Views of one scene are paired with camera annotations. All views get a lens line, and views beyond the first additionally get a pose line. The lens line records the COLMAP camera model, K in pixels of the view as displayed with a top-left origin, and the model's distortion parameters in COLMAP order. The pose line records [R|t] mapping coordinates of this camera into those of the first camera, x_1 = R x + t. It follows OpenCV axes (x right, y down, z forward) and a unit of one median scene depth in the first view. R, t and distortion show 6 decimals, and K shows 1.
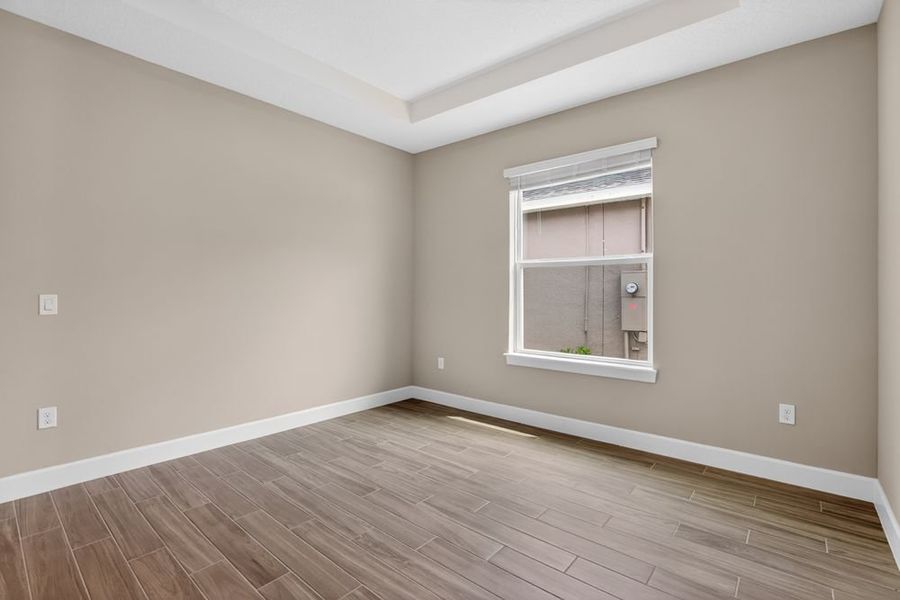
lens RADIAL K [[409.5, 0, 453.0], [0, 409.5, 300.5], [0, 0, 1]] dist [-0.022471, 0.001492]
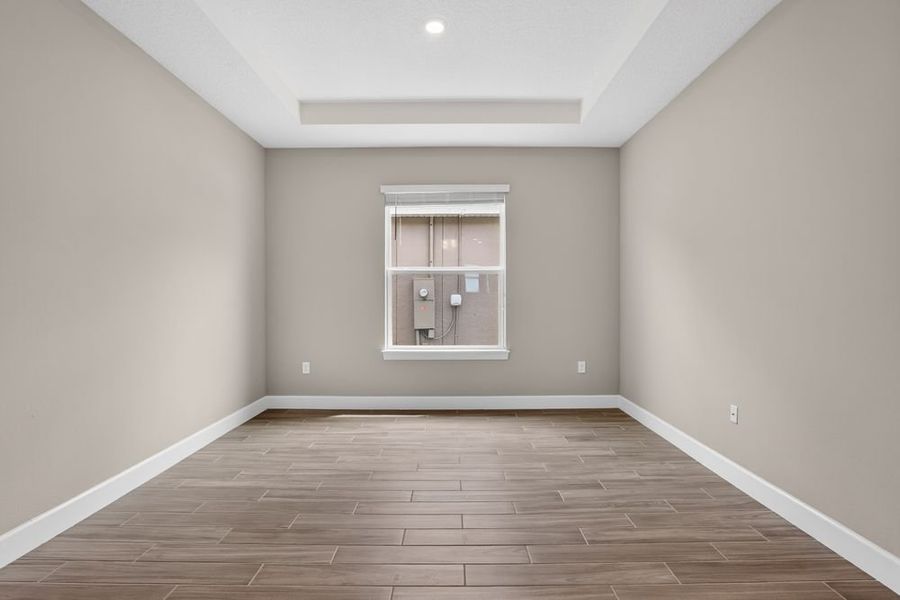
lens RADIAL K [[426.8, 0, 450.8], [0, 426.8, 317.1], [0, 0, 1]] dist [-0.070753, 0.046730]
pose [[0.772410, -0.033232, 0.634254, -0.502868], [0.016736, 0.999348, 0.031980, 0.004736], [-0.634903, -0.014087, 0.772463, -0.013623]]
